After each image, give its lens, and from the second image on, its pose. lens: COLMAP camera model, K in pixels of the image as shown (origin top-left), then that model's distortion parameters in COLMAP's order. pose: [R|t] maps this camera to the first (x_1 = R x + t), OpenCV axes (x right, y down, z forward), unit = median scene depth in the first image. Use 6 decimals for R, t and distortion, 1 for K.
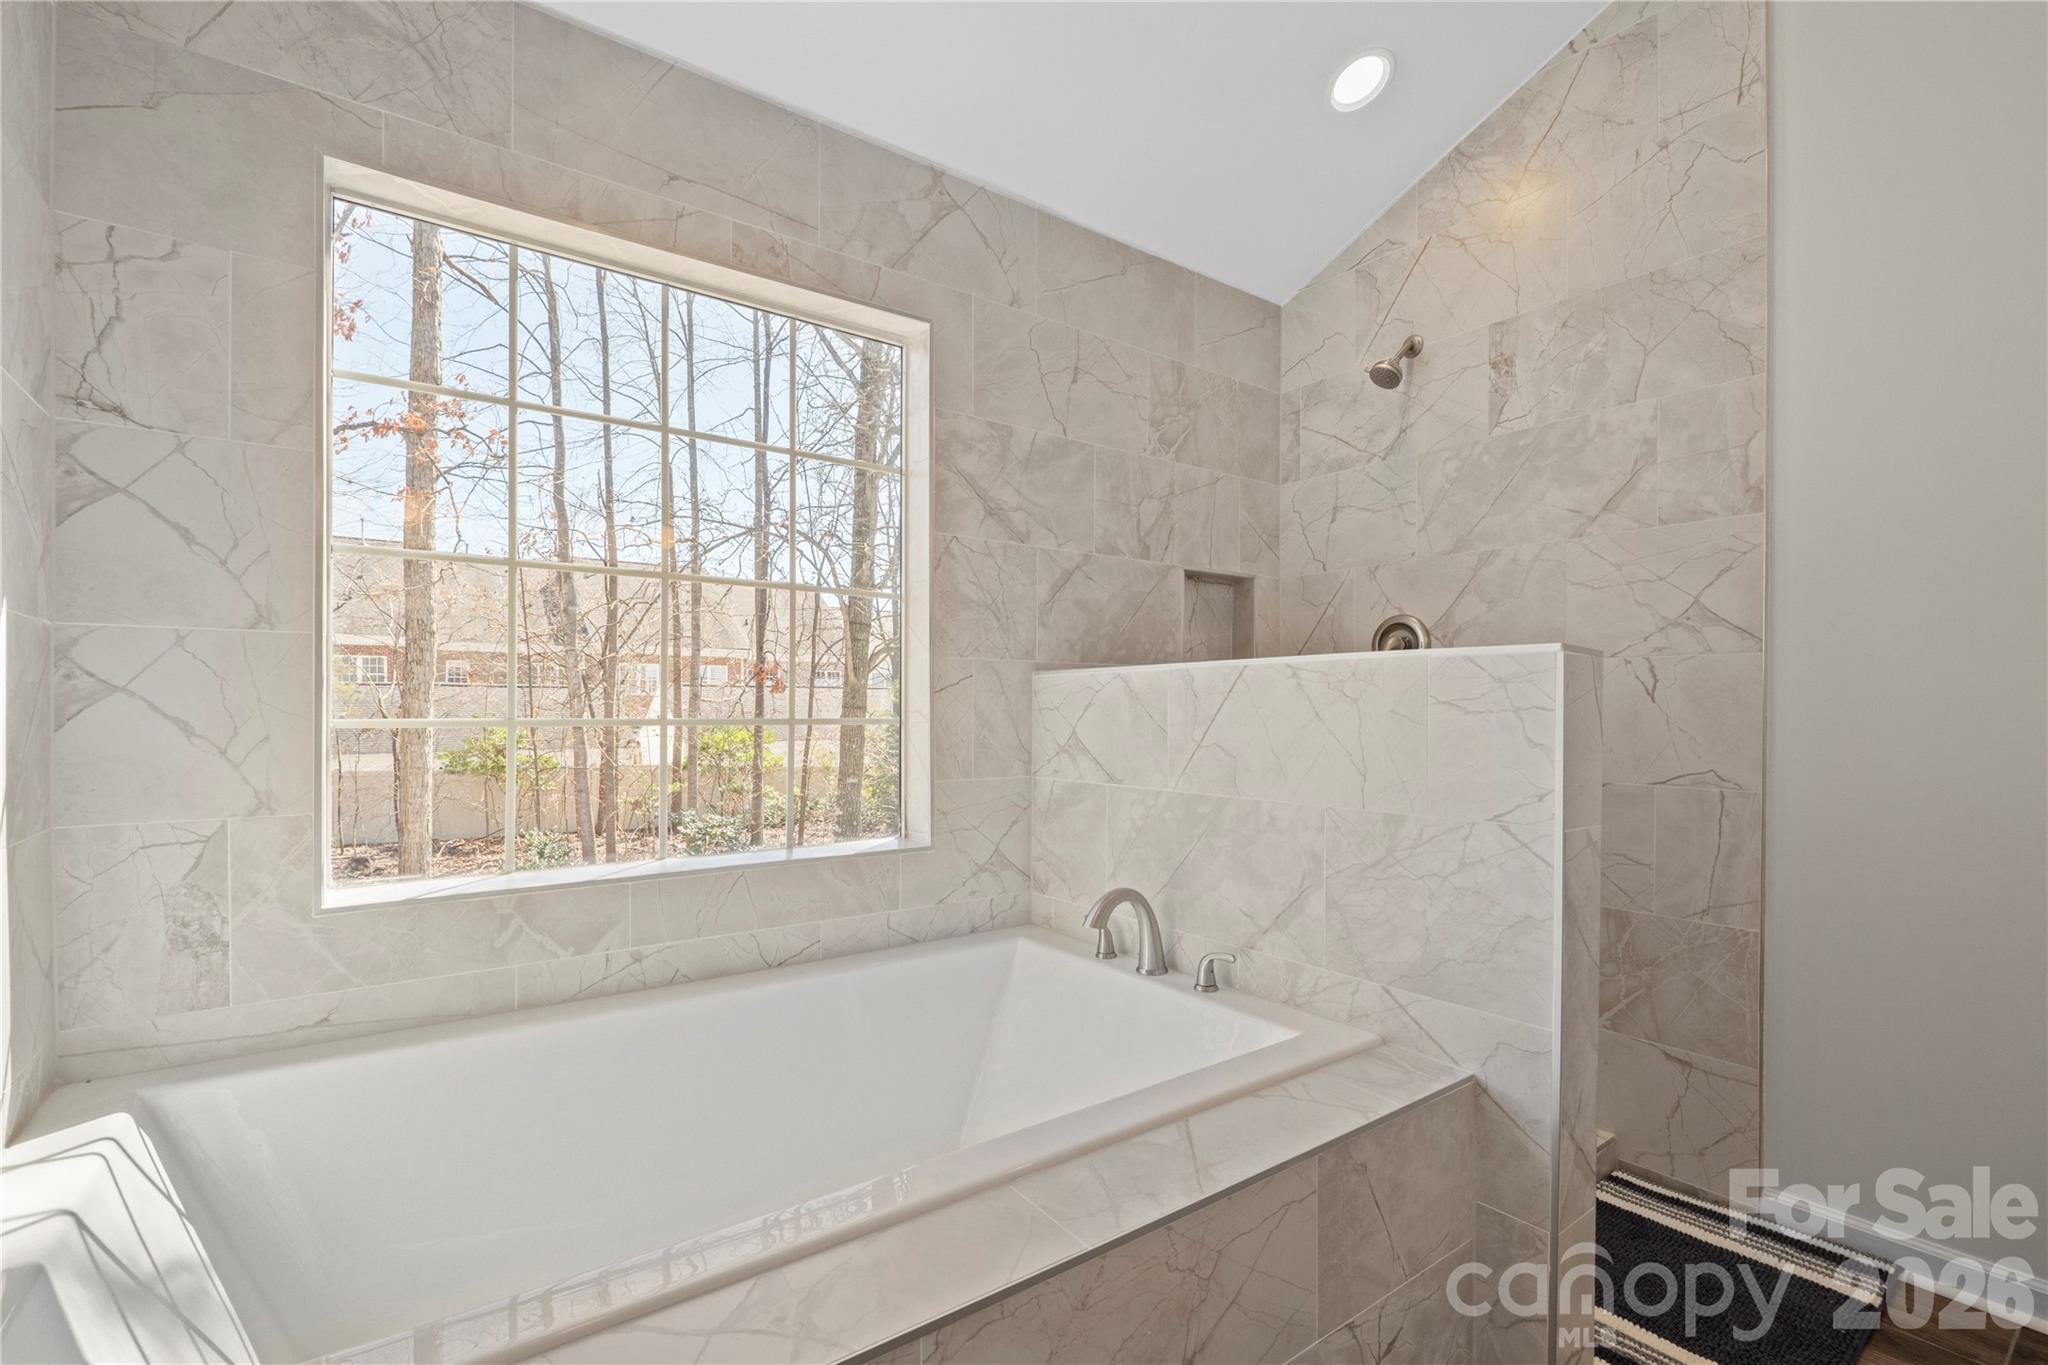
lens RADIAL K [[942.5, 0, 1058.0], [0, 942.5, 704.2], [0, 0, 1]] dist [-0.002022, -0.000829]
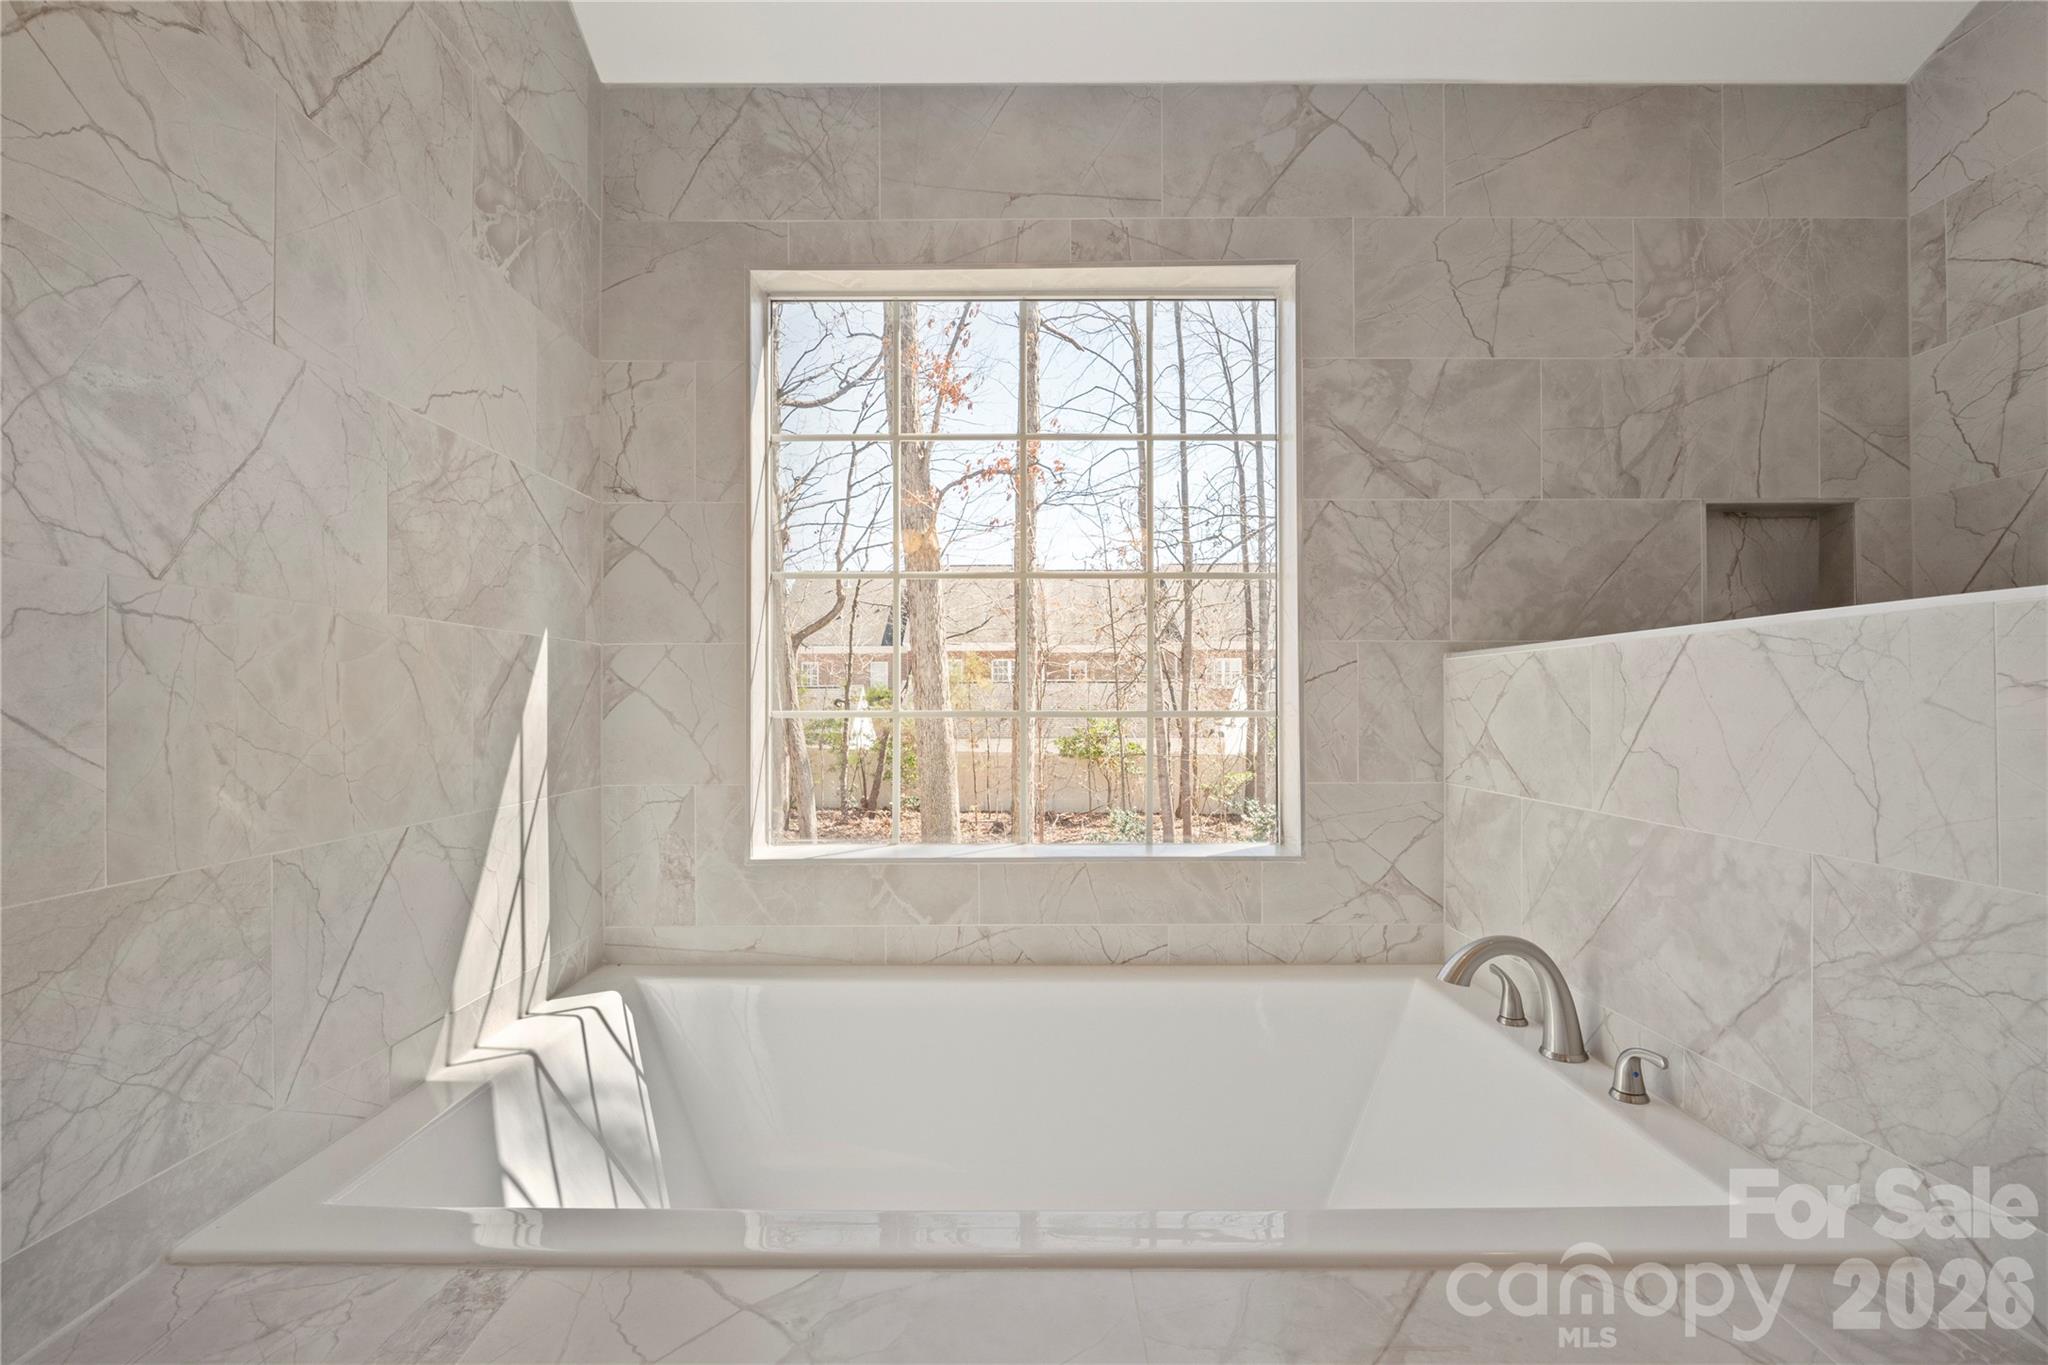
lens RADIAL K [[942.5, 0, 1024.4], [0, 942.5, 691.7], [0, 0, 1]] dist [-0.002022, -0.000829]
pose [[0.791701, -0.010594, -0.610817, 0.207946], [0.007482, 0.999943, -0.007646, 0.001797], [0.610863, 0.001483, 0.791735, 0.151712]]
